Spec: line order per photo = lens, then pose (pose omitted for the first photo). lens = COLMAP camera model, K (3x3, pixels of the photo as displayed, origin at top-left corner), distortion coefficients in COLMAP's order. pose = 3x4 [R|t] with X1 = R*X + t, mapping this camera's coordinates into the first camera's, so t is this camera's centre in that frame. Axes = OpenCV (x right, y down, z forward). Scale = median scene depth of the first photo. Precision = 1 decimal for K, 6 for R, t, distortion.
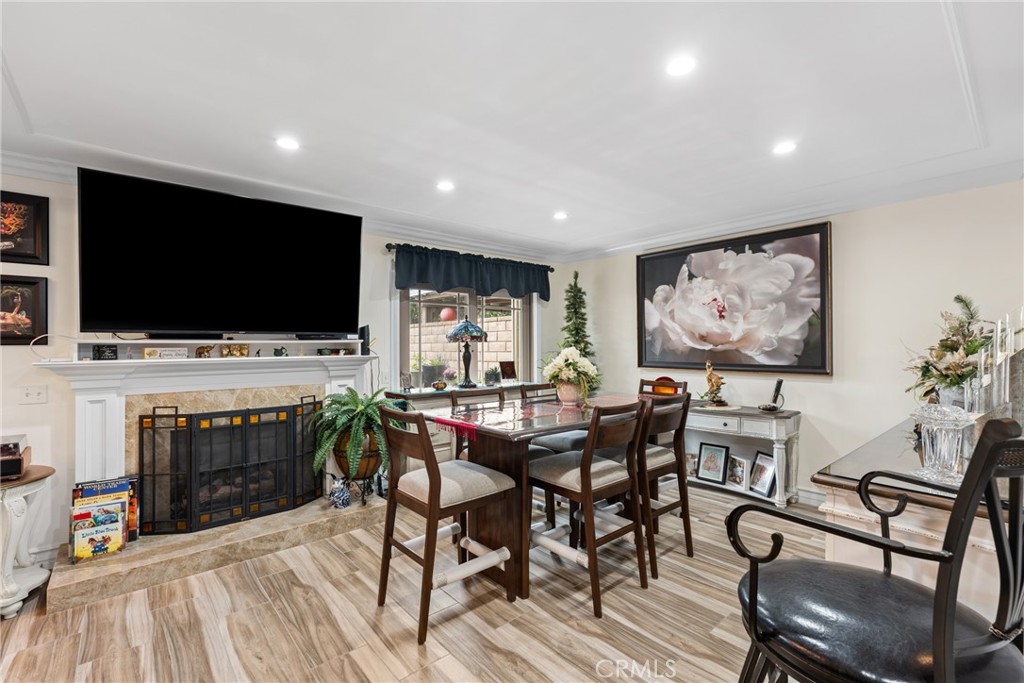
lens RADIAL K [[451.7, 0, 513.0], [0, 451.7, 344.4], [0, 0, 1]] dist [0.001794, 0.000145]
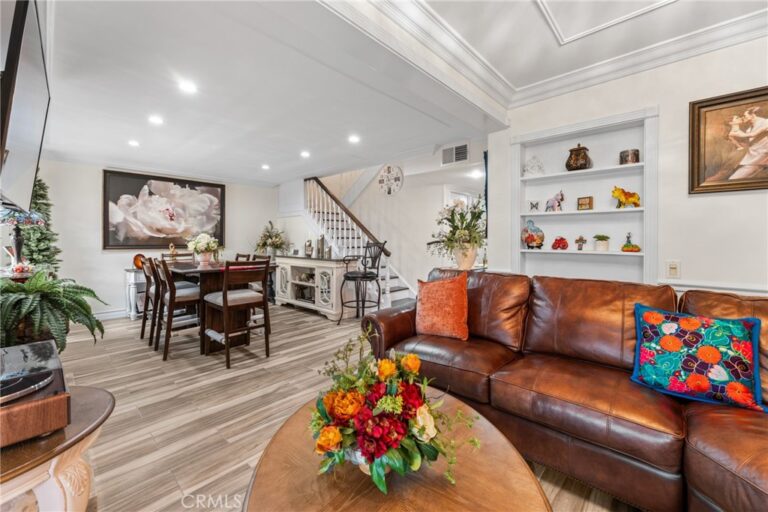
lens RADIAL K [[310.1, 0, 383.0], [0, 310.1, 244.0], [0, 0, 1]] dist [0.001140, 0.000077]
pose [[-0.103268, -0.004345, 0.994644, -0.902493], [-0.002604, 0.999988, 0.004098, 0.032207], [-0.994650, -0.002167, -0.103278, 0.281178]]
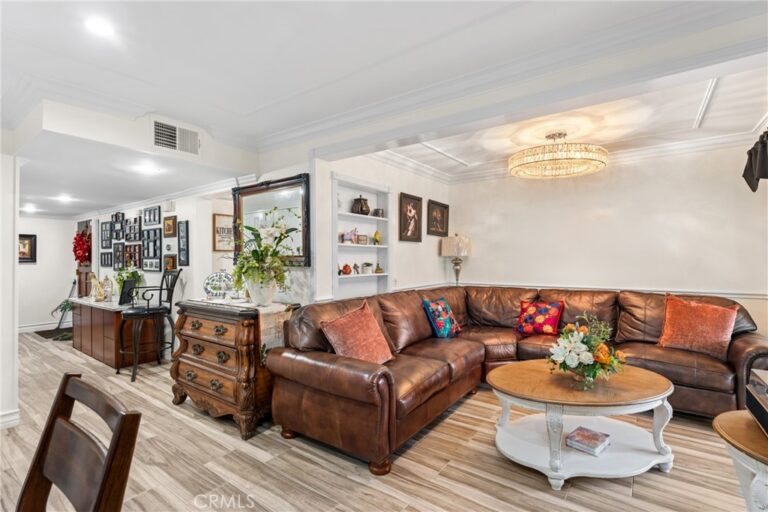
lens RADIAL K [[358.5, 0, 382.7], [0, 358.5, 255.8], [0, 0, 1]] dist [0.000999, 0.000088]
pose [[-0.974641, 0.015162, -0.223260, -0.249189], [0.016492, 0.999856, -0.004093, 0.005791], [0.223166, -0.007672, -0.974750, 0.724702]]
